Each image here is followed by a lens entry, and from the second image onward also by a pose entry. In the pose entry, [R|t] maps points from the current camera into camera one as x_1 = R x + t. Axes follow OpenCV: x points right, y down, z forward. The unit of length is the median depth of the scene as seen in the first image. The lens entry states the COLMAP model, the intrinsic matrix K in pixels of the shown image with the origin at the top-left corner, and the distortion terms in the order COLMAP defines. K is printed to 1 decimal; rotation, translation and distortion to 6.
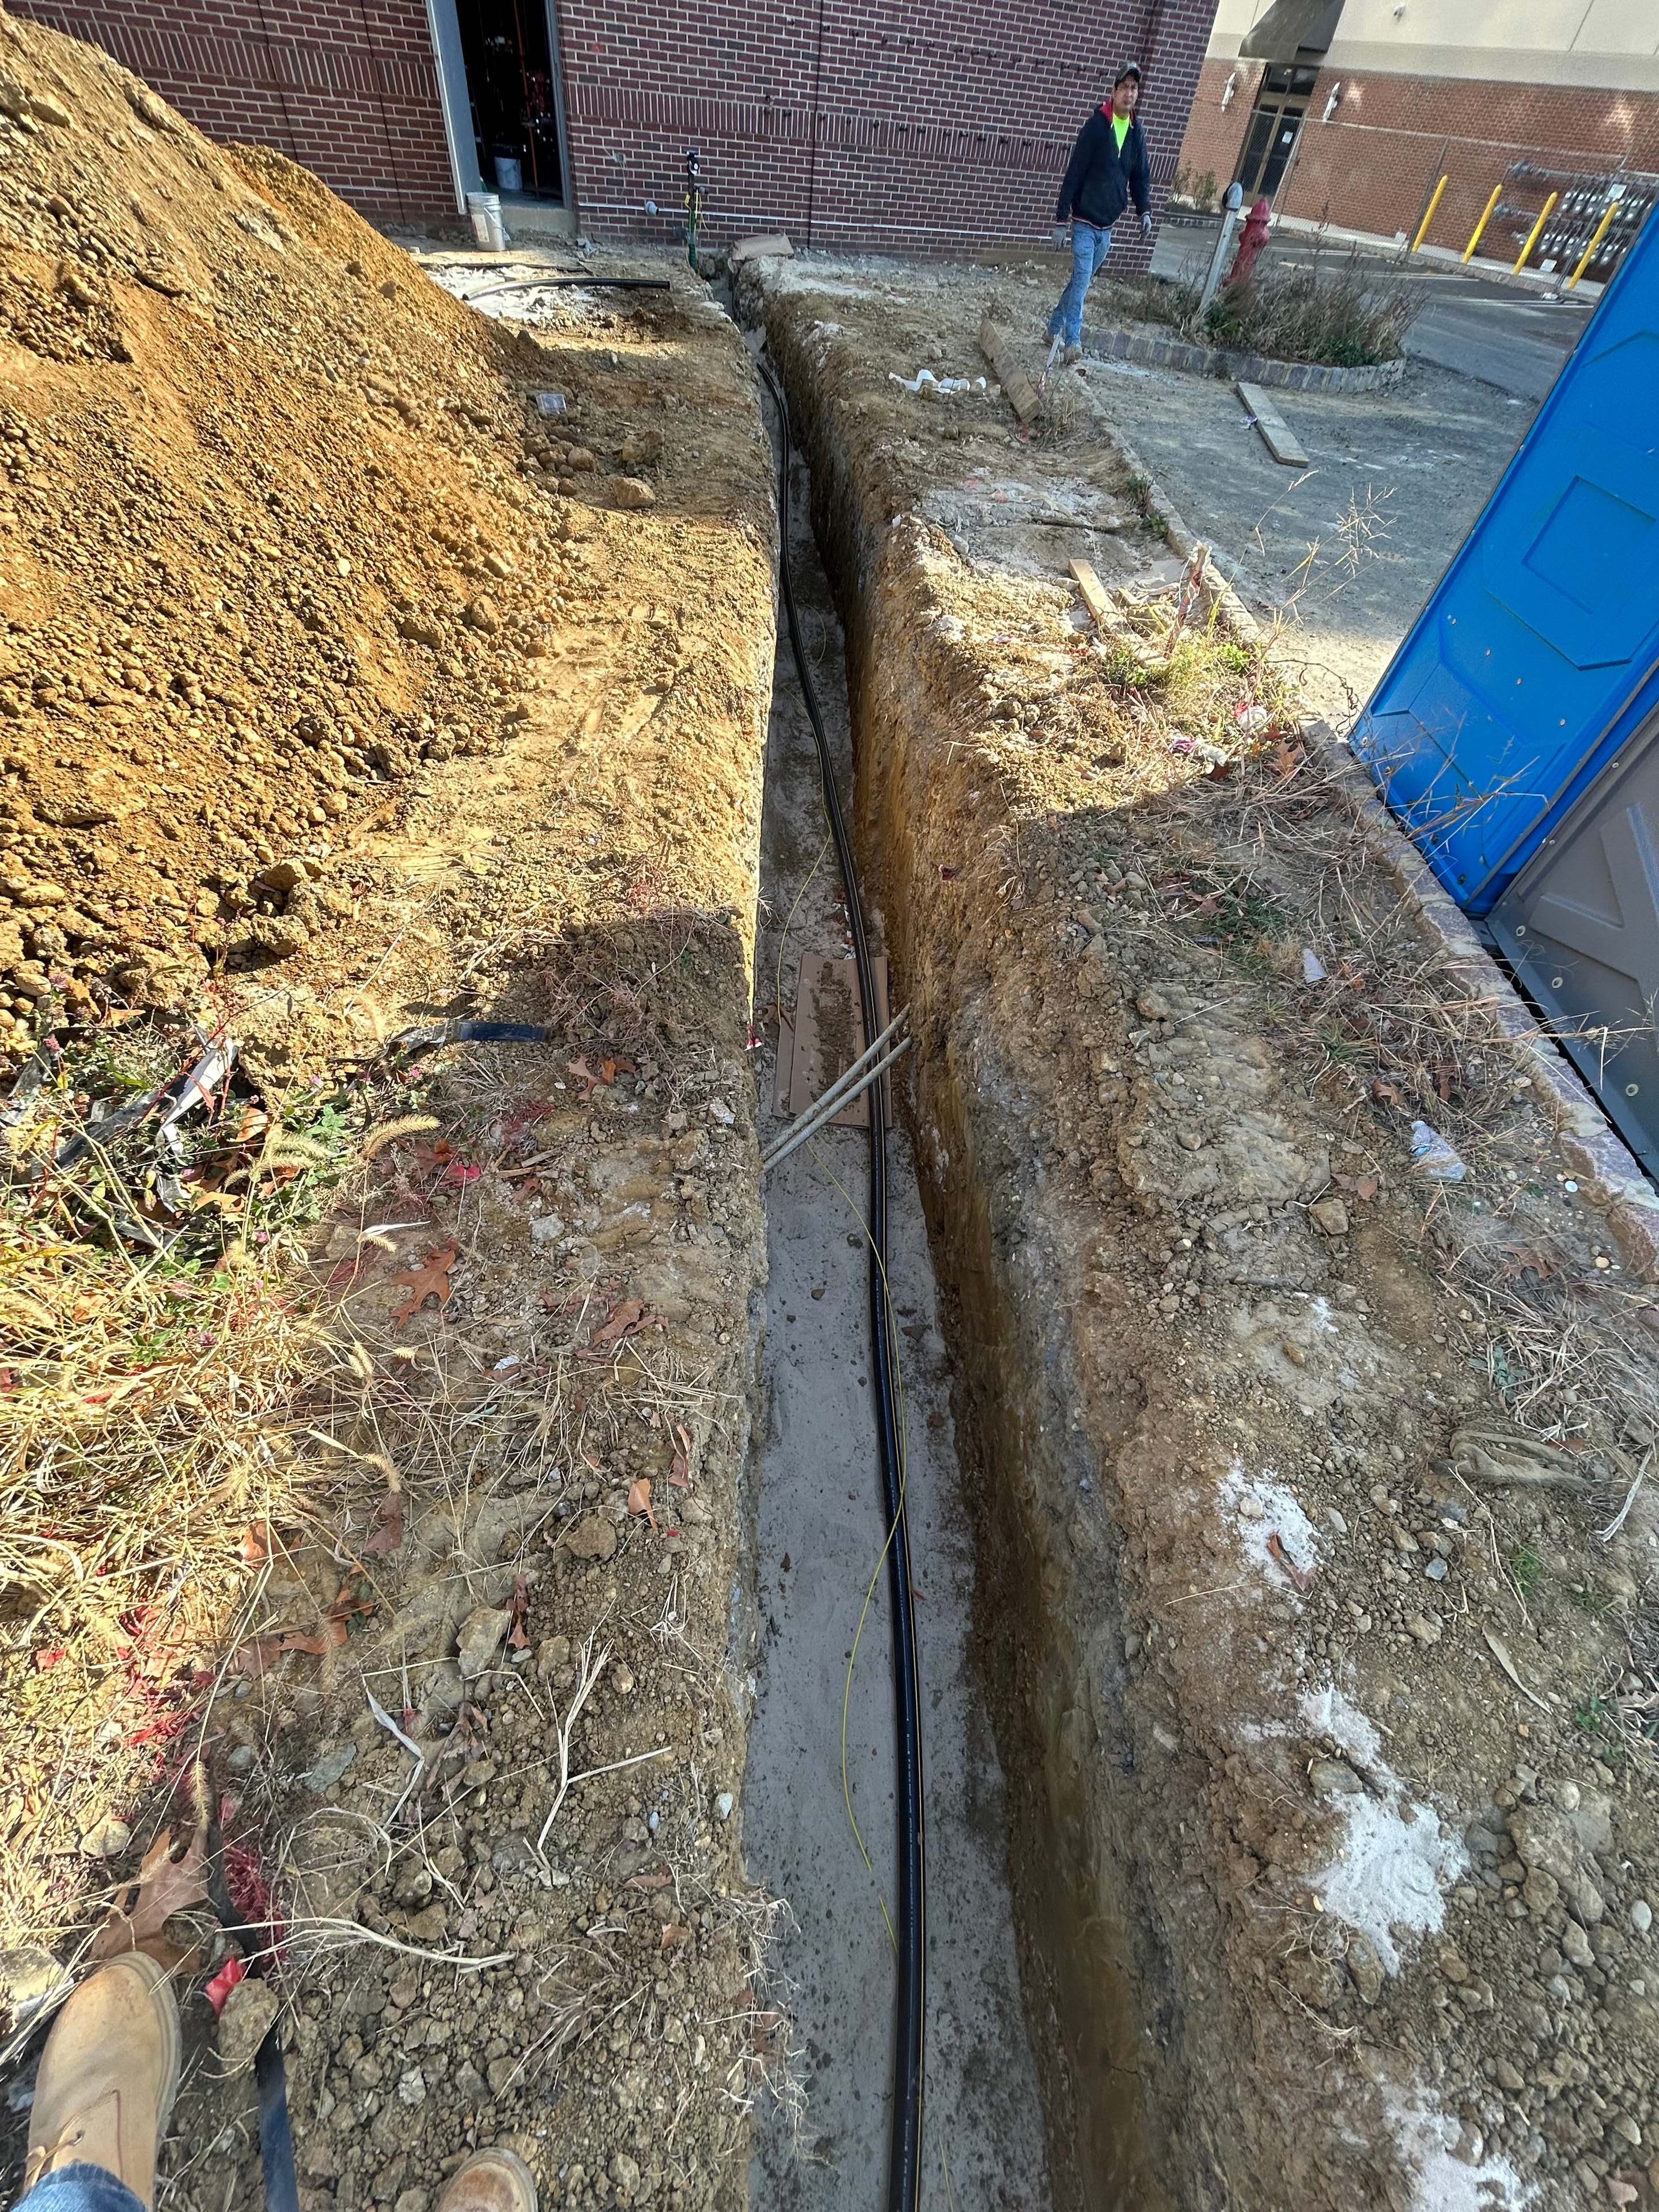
lens RADIAL K [[881.2, 0, 829.5], [0, 881.2, 1106.0], [0, 0, 1]] dist [0.027550, -0.007897]
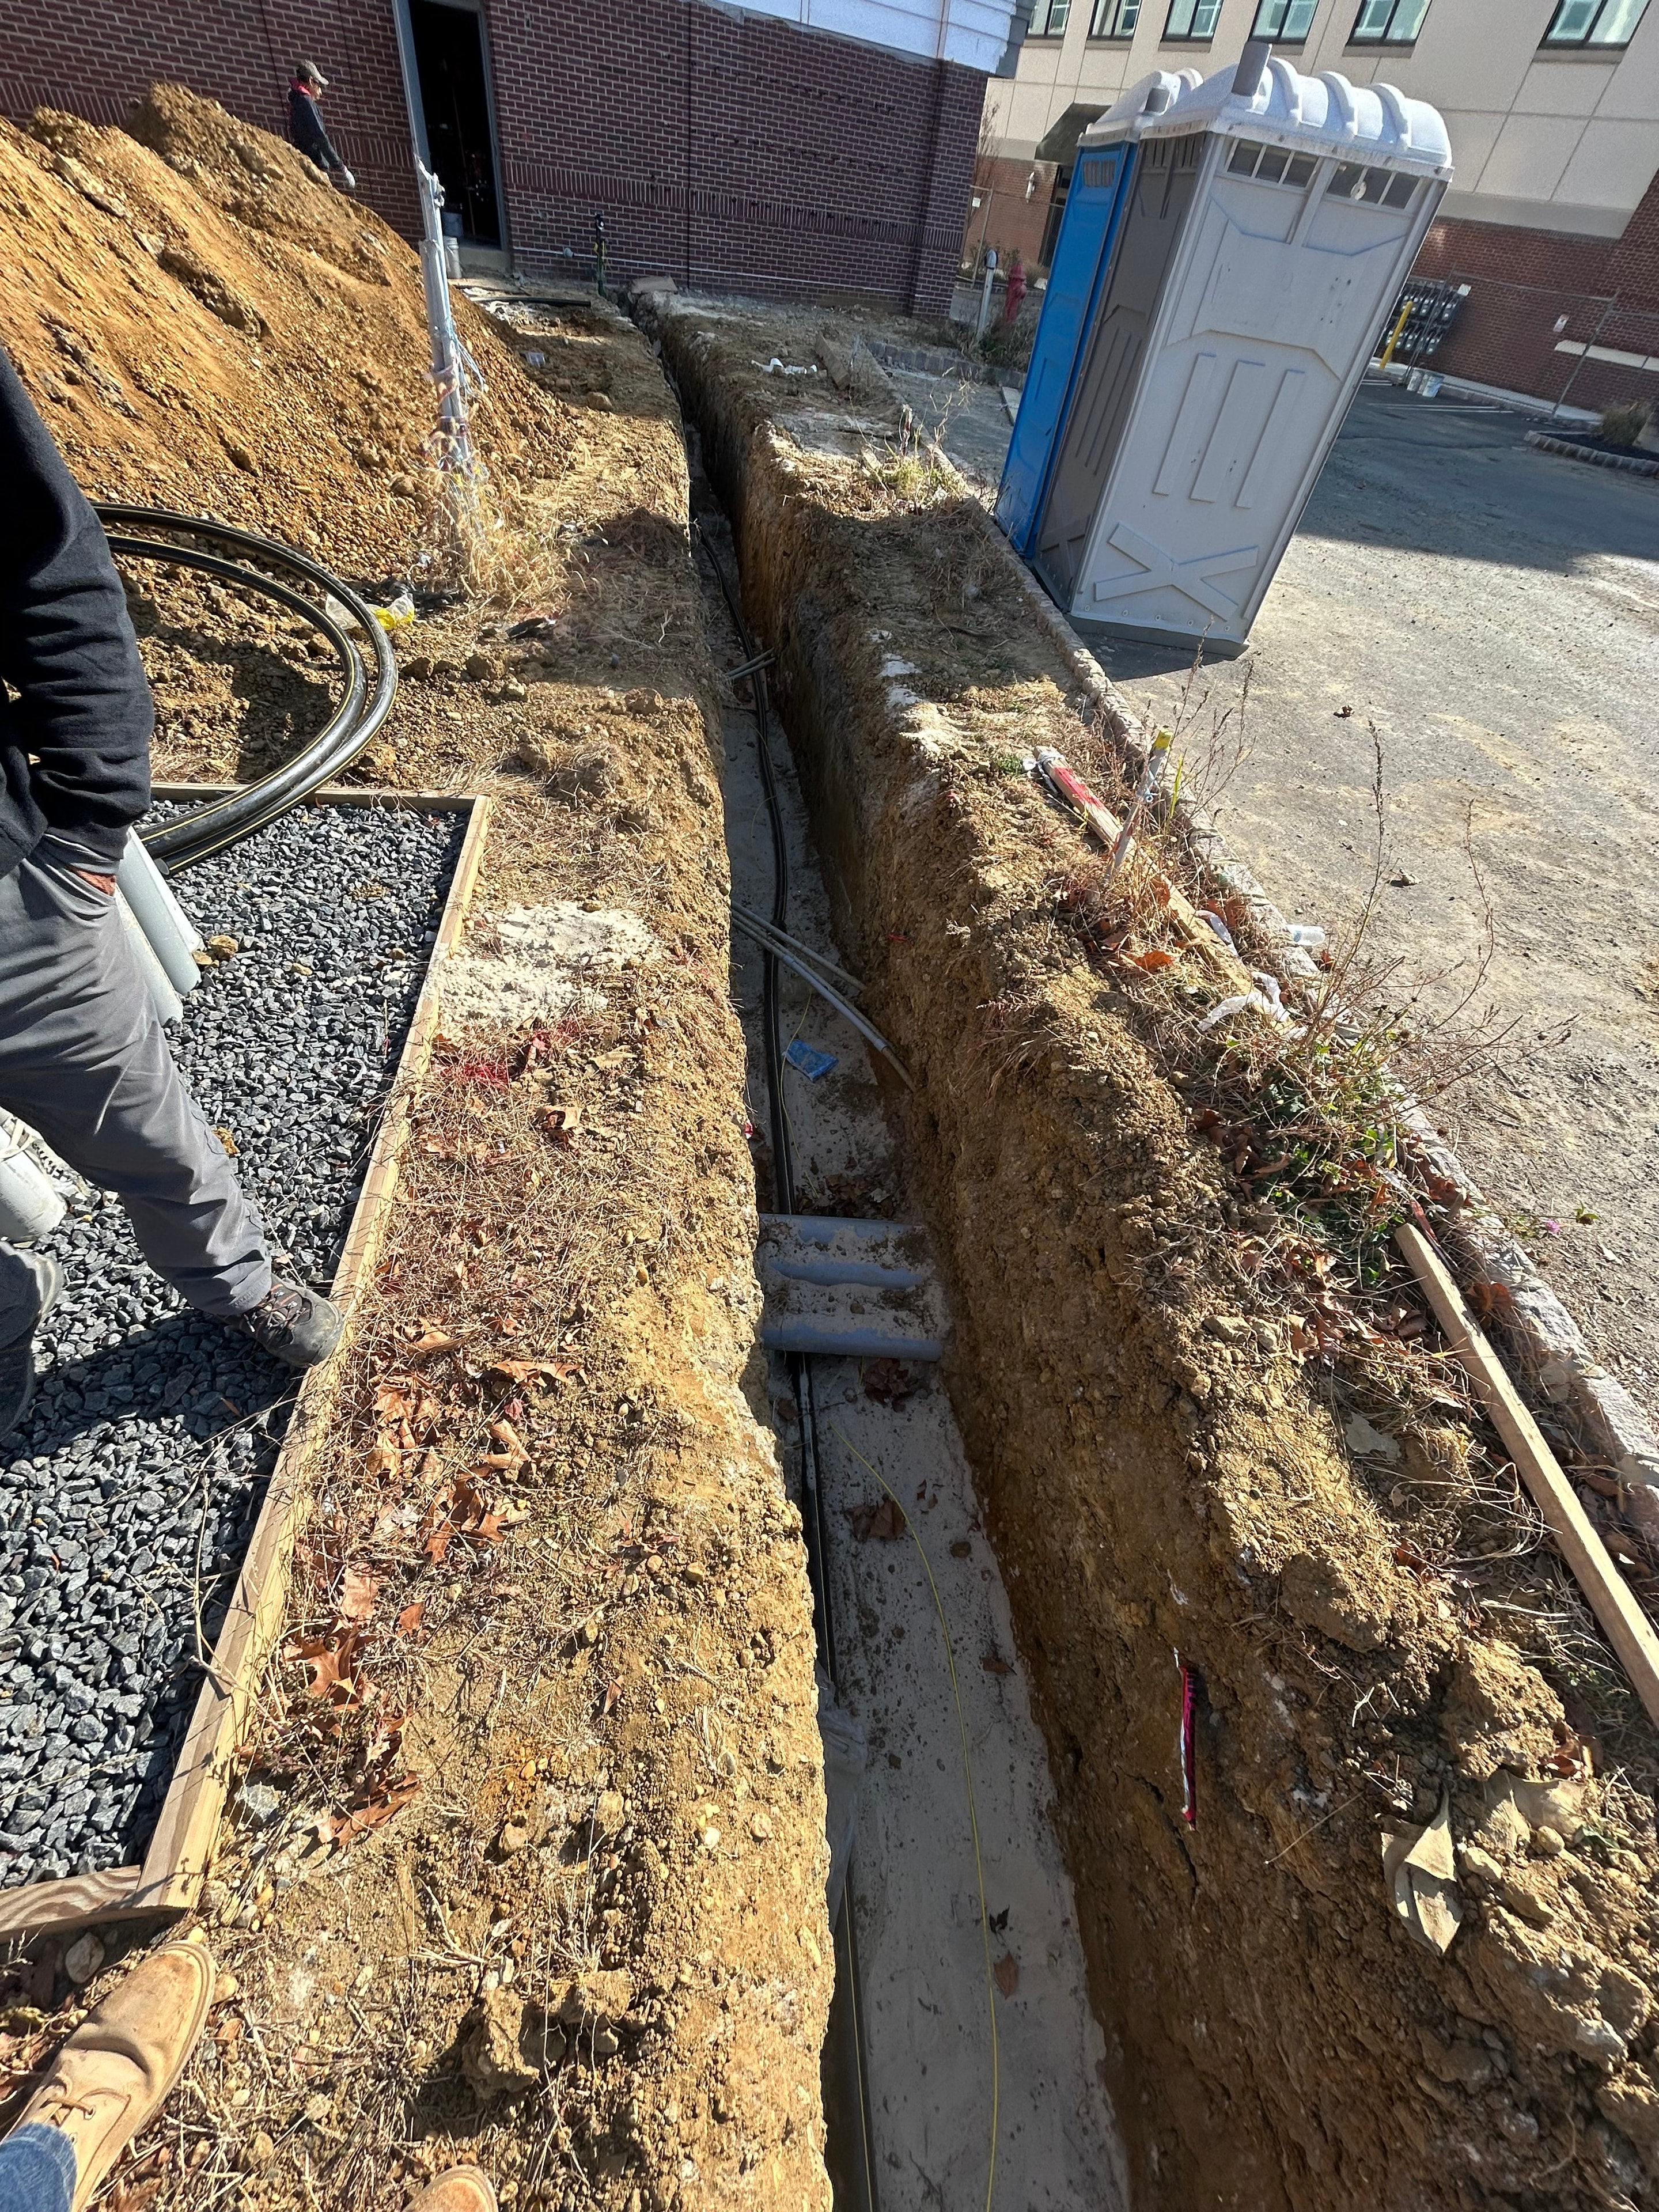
lens RADIAL K [[881.2, 0, 829.5], [0, 881.2, 1106.0], [0, 0, 1]] dist [0.027550, -0.007897]
pose [[0.994012, -0.056319, 0.093638, -0.012426], [0.060070, 0.997480, -0.037739, 0.458905], [-0.091277, 0.043138, 0.994891, -0.417929]]
